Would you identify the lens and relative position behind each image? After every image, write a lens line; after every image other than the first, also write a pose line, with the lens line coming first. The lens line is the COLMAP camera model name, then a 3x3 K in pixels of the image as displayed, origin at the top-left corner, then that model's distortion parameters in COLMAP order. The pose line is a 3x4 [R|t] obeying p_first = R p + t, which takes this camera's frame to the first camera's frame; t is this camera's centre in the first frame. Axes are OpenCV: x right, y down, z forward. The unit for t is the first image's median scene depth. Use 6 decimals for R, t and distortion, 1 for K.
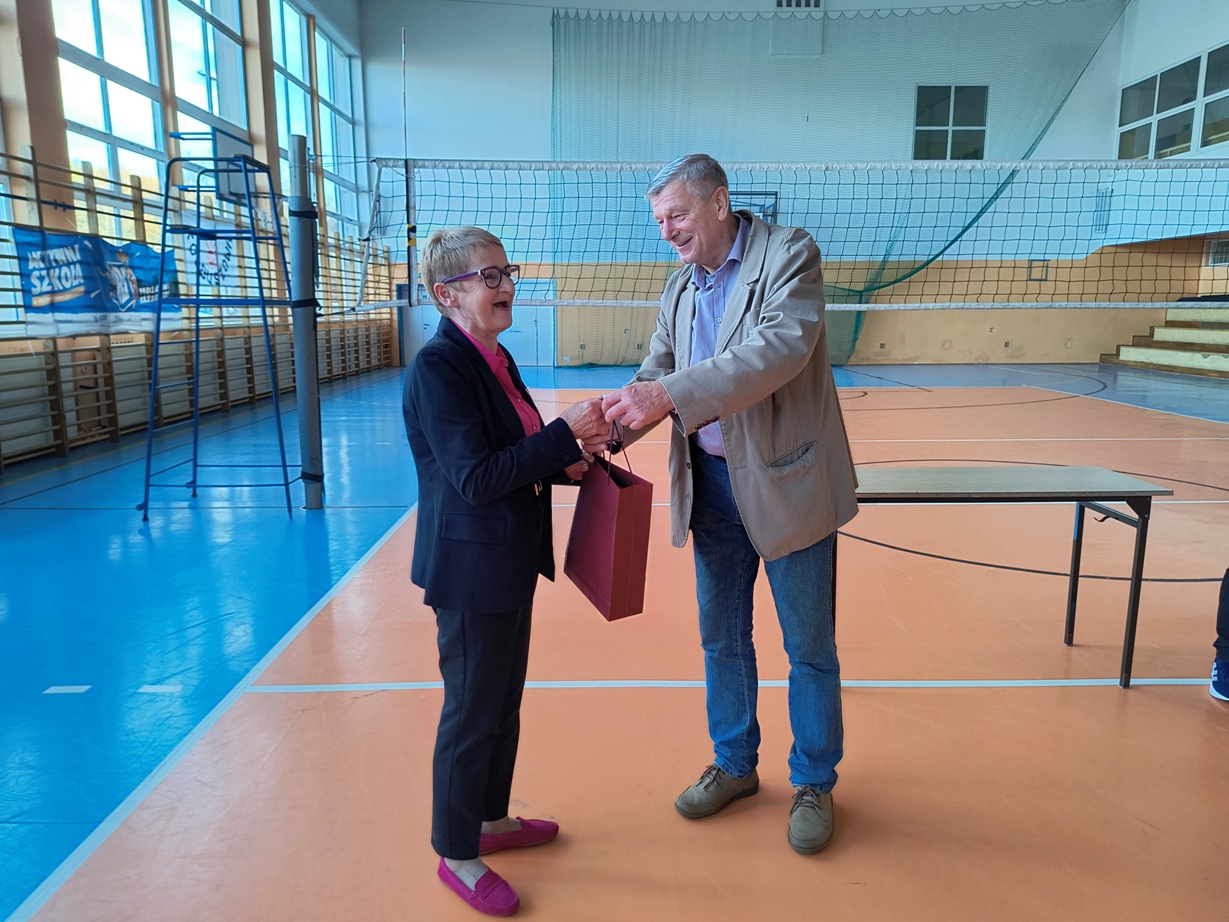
lens RADIAL K [[830.2, 0, 616.2], [0, 830.2, 458.6], [0, 0, 1]] dist [0.036385, -0.046090]
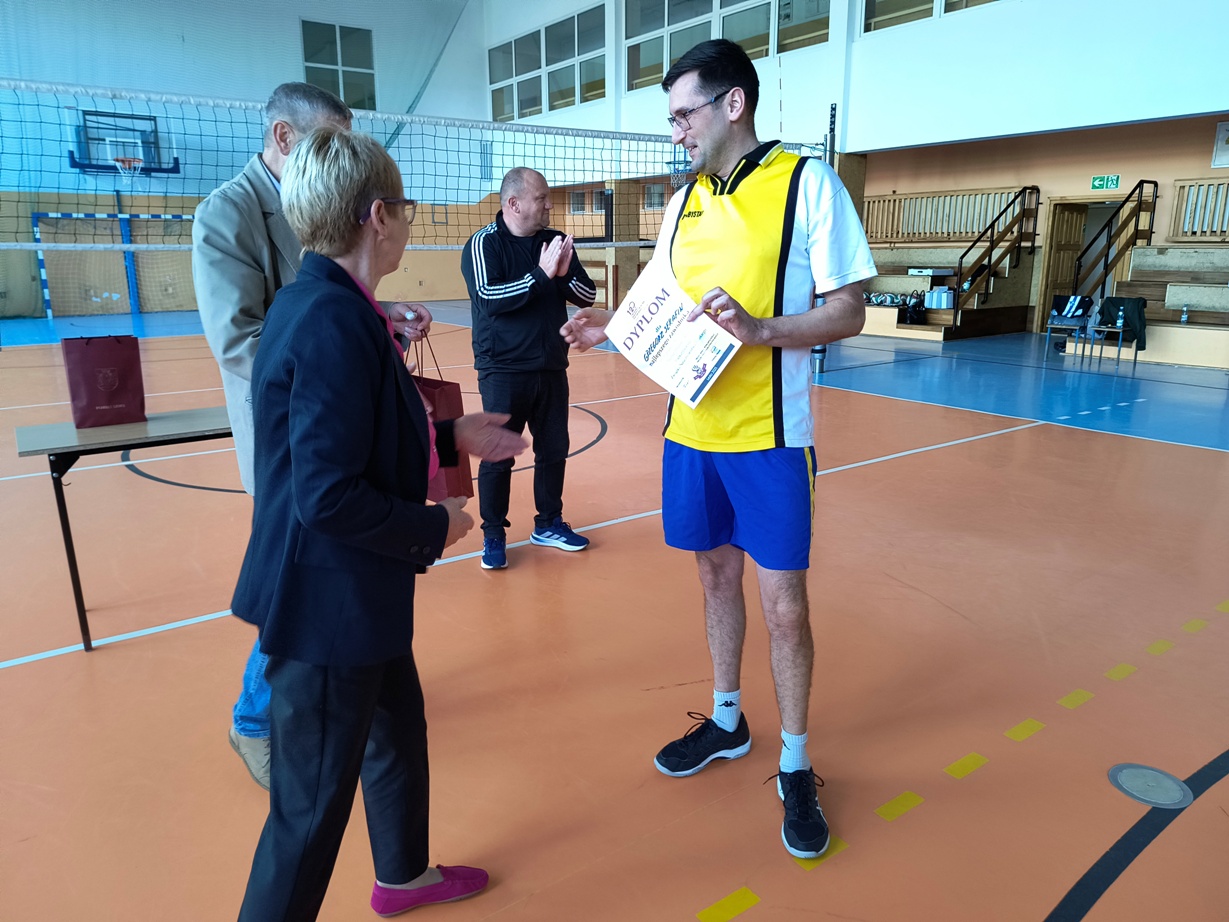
lens RADIAL K [[830.2, 0, 606.5], [0, 830.2, 446.3], [0, 0, 1]] dist [0.036385, -0.046090]
pose [[0.819607, -0.133182, 0.557232, 0.041333], [0.102161, 0.990992, 0.086589, 0.003692], [-0.563744, -0.014042, 0.825830, -0.023683]]
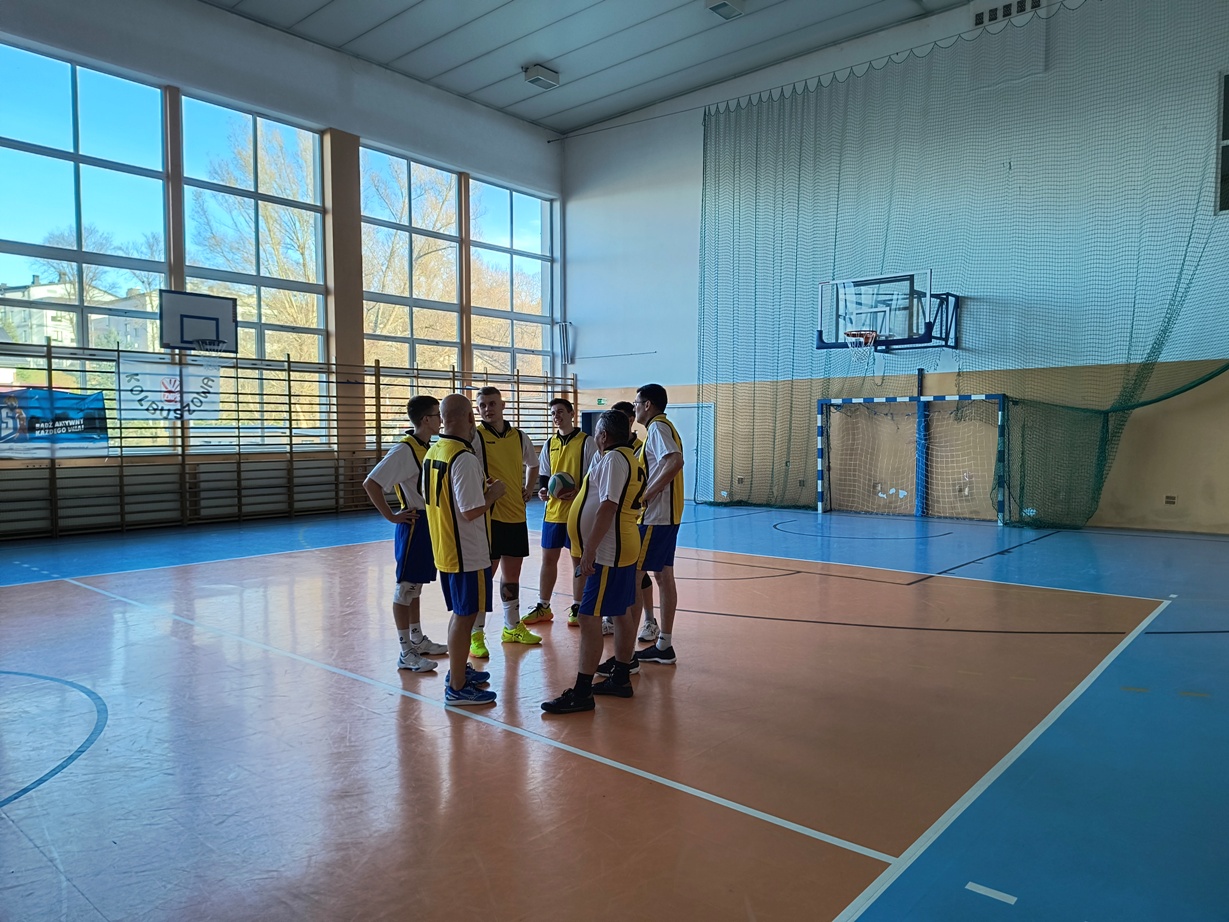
lens RADIAL K [[830.2, 0, 605.5], [0, 830.2, 471.9], [0, 0, 1]] dist [0.036385, -0.046090]
pose [[0.757944, 0.033294, -0.651470, 0.439784], [-0.115684, 0.989727, -0.084010, -0.063000], [0.641980, 0.139039, 0.754009, 0.308290]]
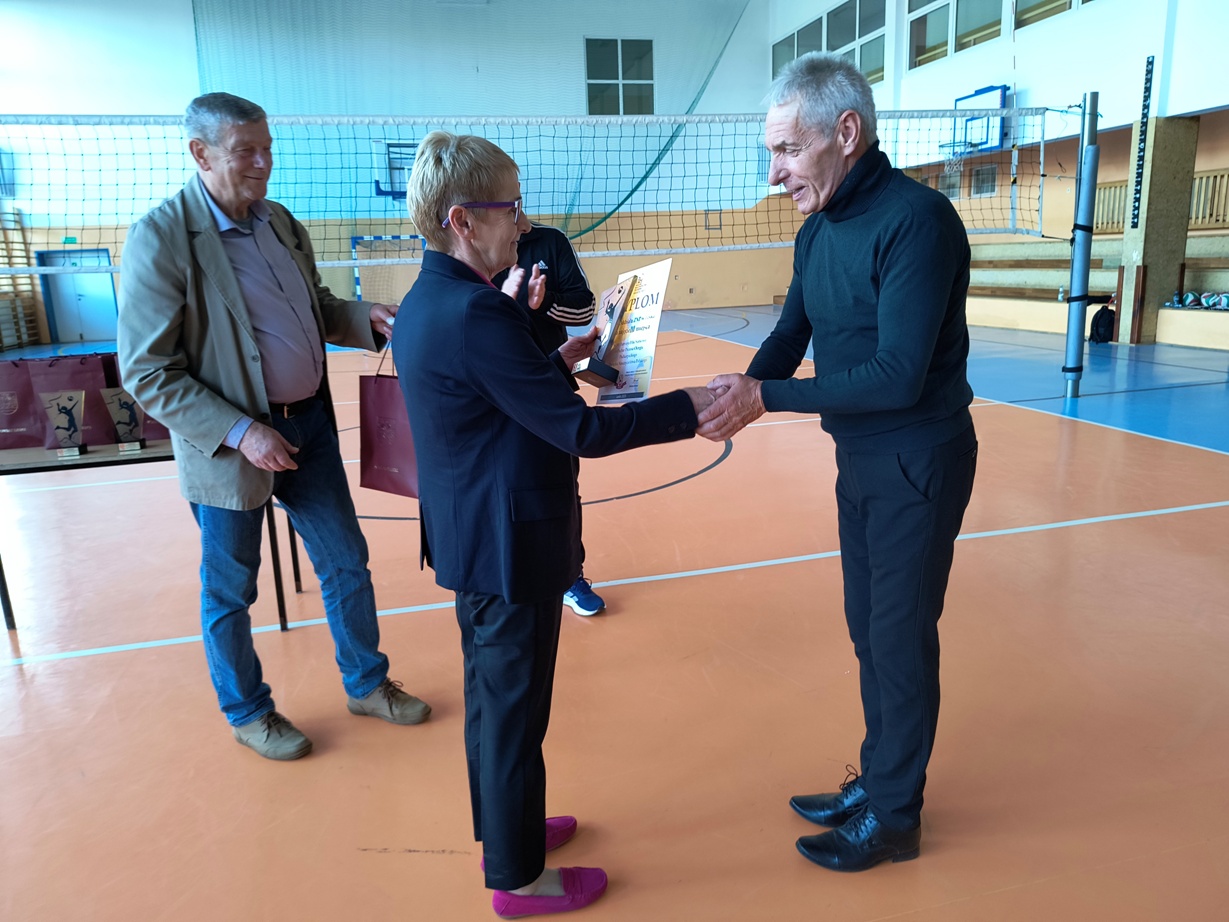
lens RADIAL K [[830.2, 0, 623.9], [0, 830.2, 450.8], [0, 0, 1]] dist [0.036385, -0.046090]
pose [[0.970845, -0.085974, 0.223759, 0.139729], [0.076198, 0.995737, 0.051979, 0.004761], [-0.227274, -0.033413, 0.973257, -0.018155]]
